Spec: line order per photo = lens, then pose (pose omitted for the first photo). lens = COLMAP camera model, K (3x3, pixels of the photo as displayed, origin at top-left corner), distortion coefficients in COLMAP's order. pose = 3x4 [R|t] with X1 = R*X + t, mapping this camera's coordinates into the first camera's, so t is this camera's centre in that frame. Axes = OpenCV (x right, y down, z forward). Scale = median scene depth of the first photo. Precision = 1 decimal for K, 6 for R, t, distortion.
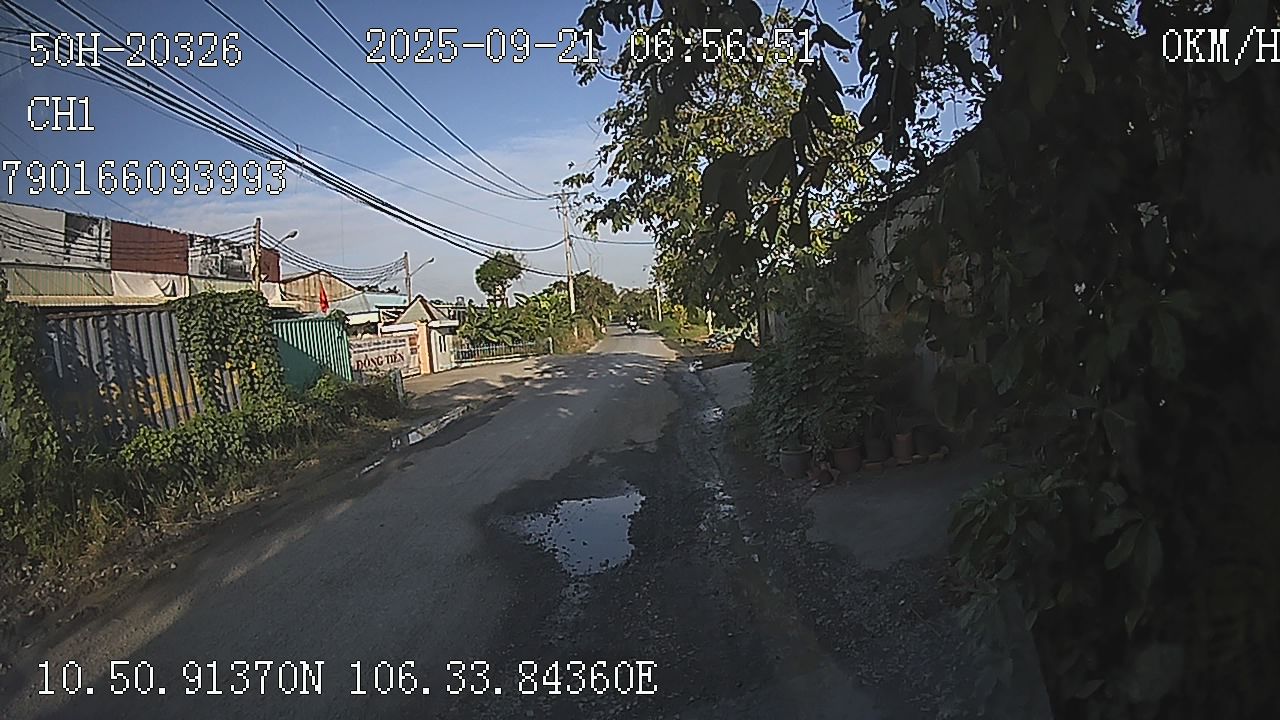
lens RADIAL K [[892.3, 0, 640.0], [0, 892.3, 360.0], [0, 0, 1]] dist [0.001339, -0.000964]
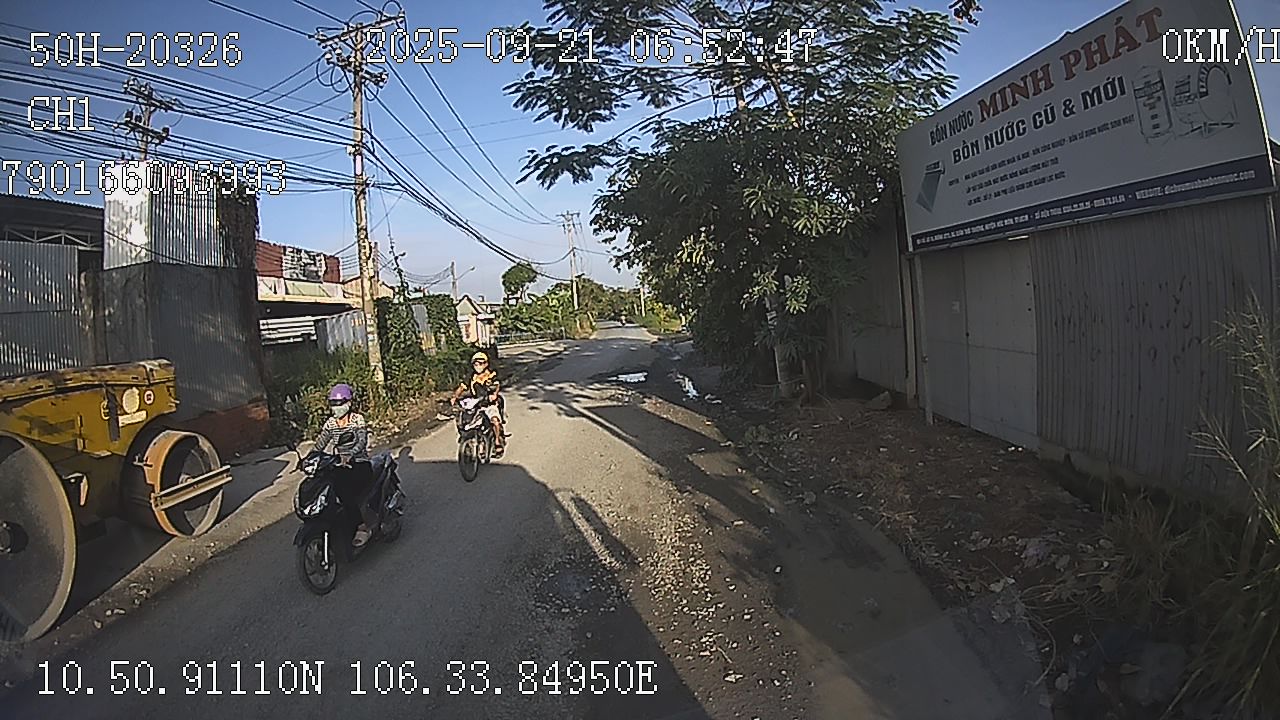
lens RADIAL K [[892.3, 0, 640.0], [0, 892.3, 360.0], [0, 0, 1]] dist [0.001339, -0.000964]
pose [[0.999727, 0.004592, 0.022888, -0.013707], [-0.004661, 0.999985, 0.002959, 0.016587], [-0.022874, -0.003065, 0.999734, -0.288762]]
